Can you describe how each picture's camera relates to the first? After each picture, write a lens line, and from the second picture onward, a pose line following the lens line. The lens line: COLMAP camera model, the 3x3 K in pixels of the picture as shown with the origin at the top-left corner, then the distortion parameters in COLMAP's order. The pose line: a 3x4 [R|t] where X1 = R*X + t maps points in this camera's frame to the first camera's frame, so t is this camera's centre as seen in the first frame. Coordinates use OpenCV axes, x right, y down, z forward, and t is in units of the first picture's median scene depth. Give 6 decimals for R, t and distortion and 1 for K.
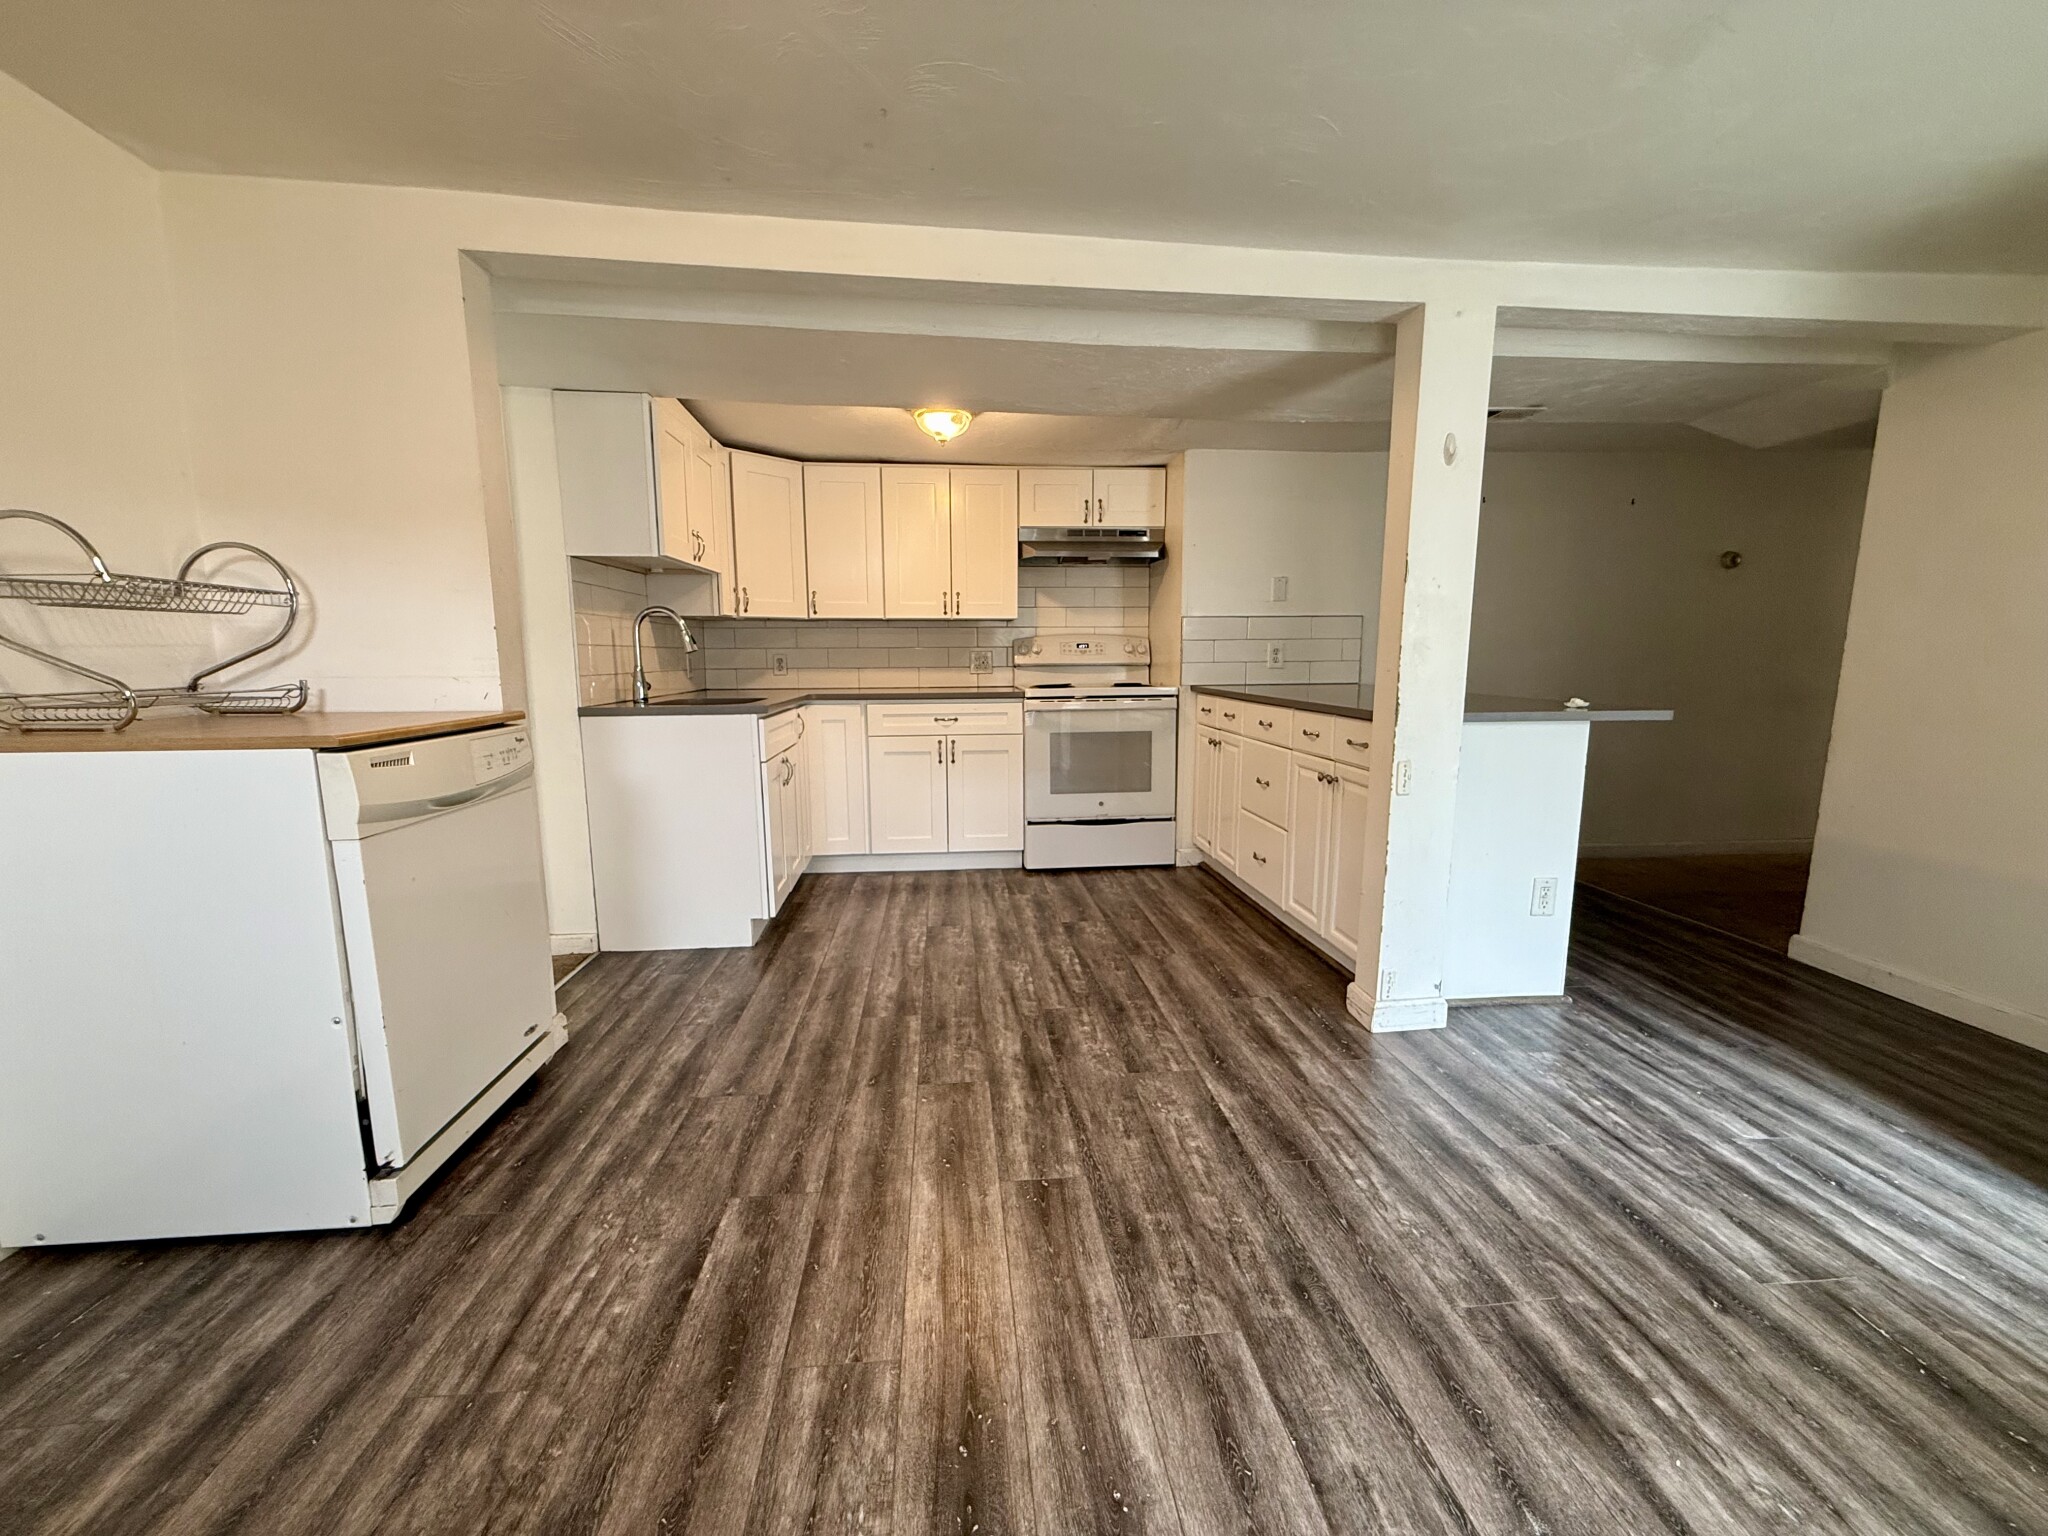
lens RADIAL K [[819.5, 0, 1024.5], [0, 819.5, 767.8], [0, 0, 1]] dist [-0.000442, -0.000198]
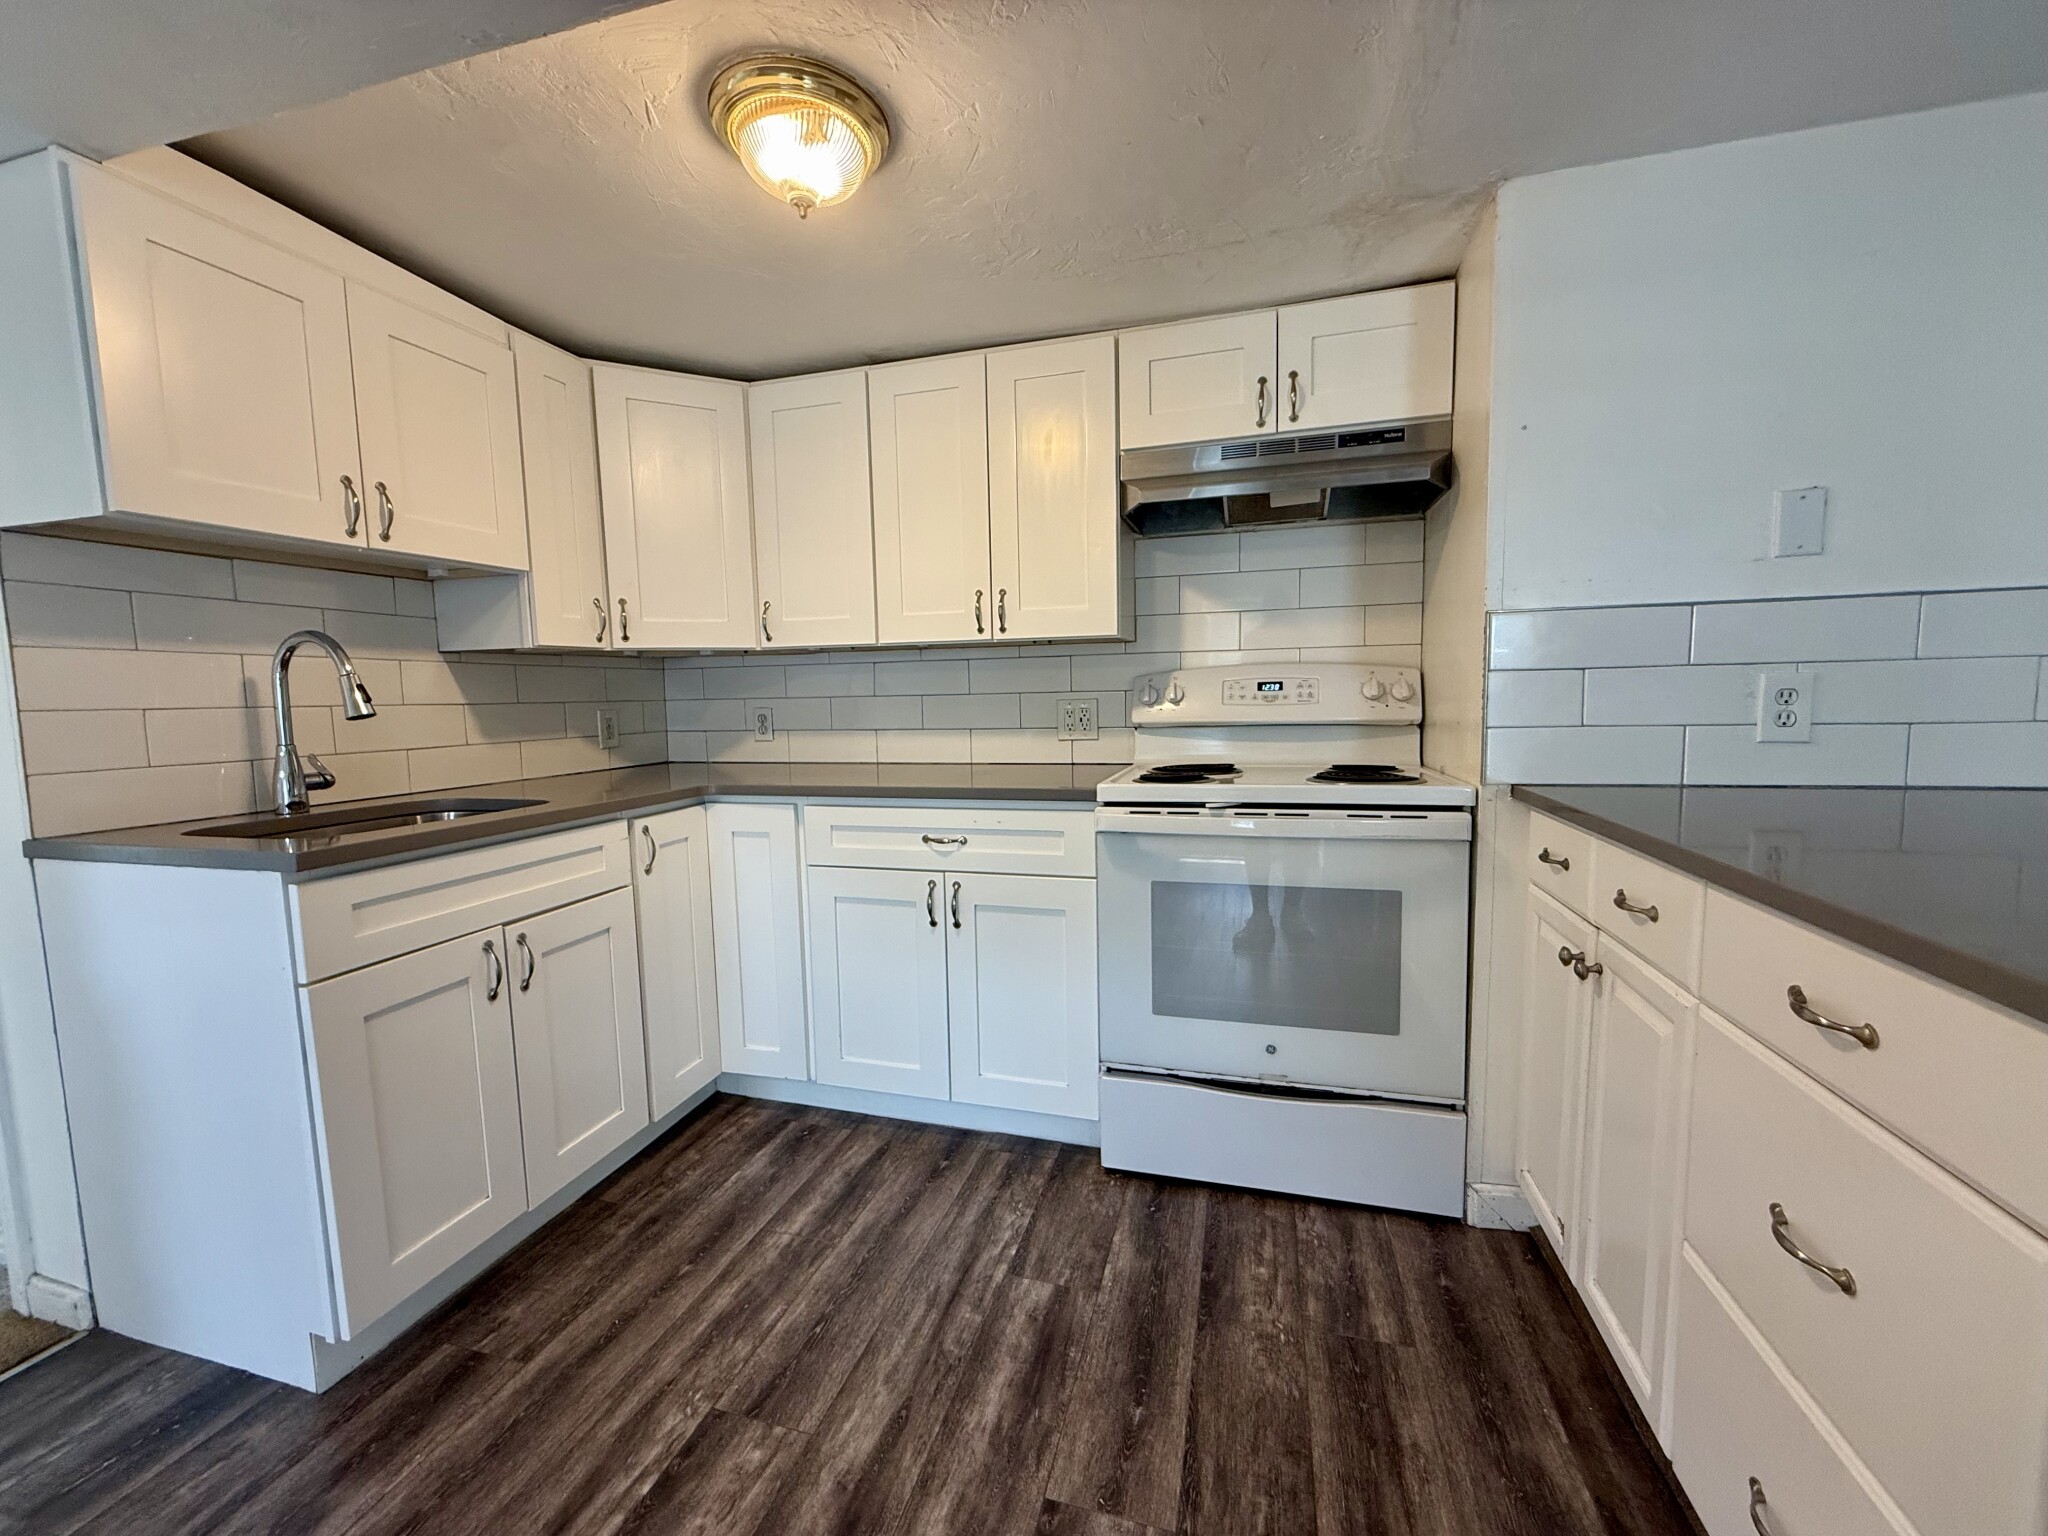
lens RADIAL K [[819.5, 0, 1015.3], [0, 819.5, 768.9], [0, 0, 1]] dist [-0.000442, -0.000198]
pose [[0.928094, 0.020888, -0.371760, 0.164927], [-0.036641, 0.998703, -0.035360, -0.110154], [0.370539, 0.046439, 0.927655, 0.704965]]
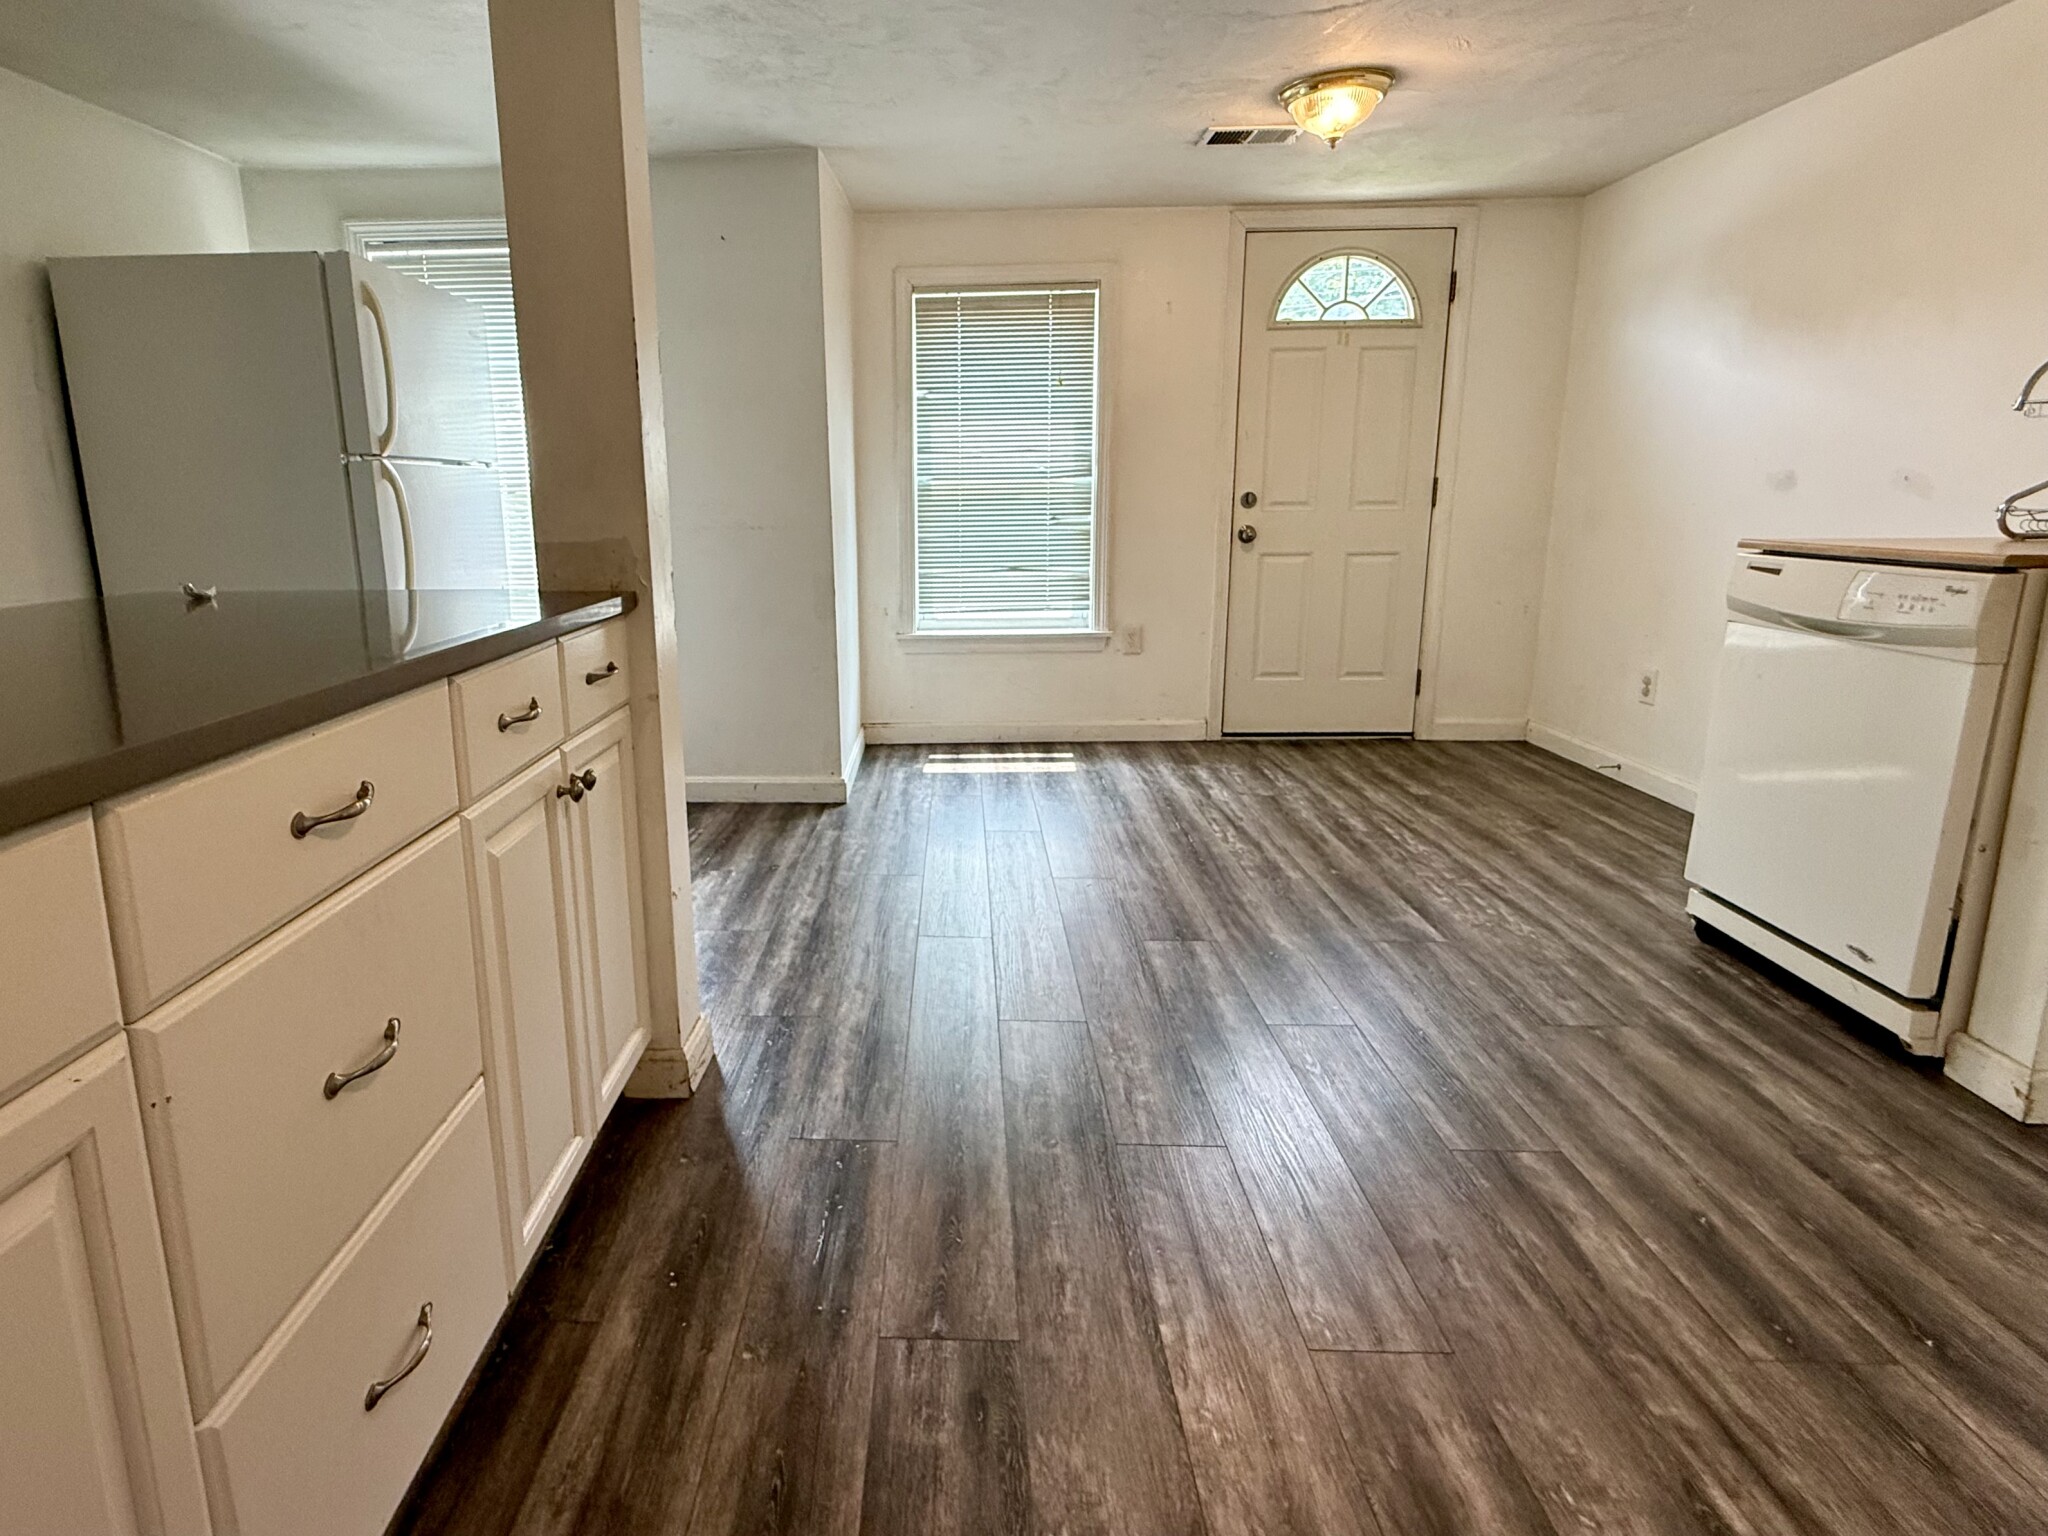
lens RADIAL K [[1044.8, 0, 923.6], [0, 1044.8, 701.9], [0, 0, 1]] dist [-0.005349, -0.001296]
pose [[-0.991181, -0.011709, 0.132000, 0.104203], [0.032287, 0.944734, 0.326243, -0.168586], [-0.128525, 0.327628, -0.936024, 1.254530]]
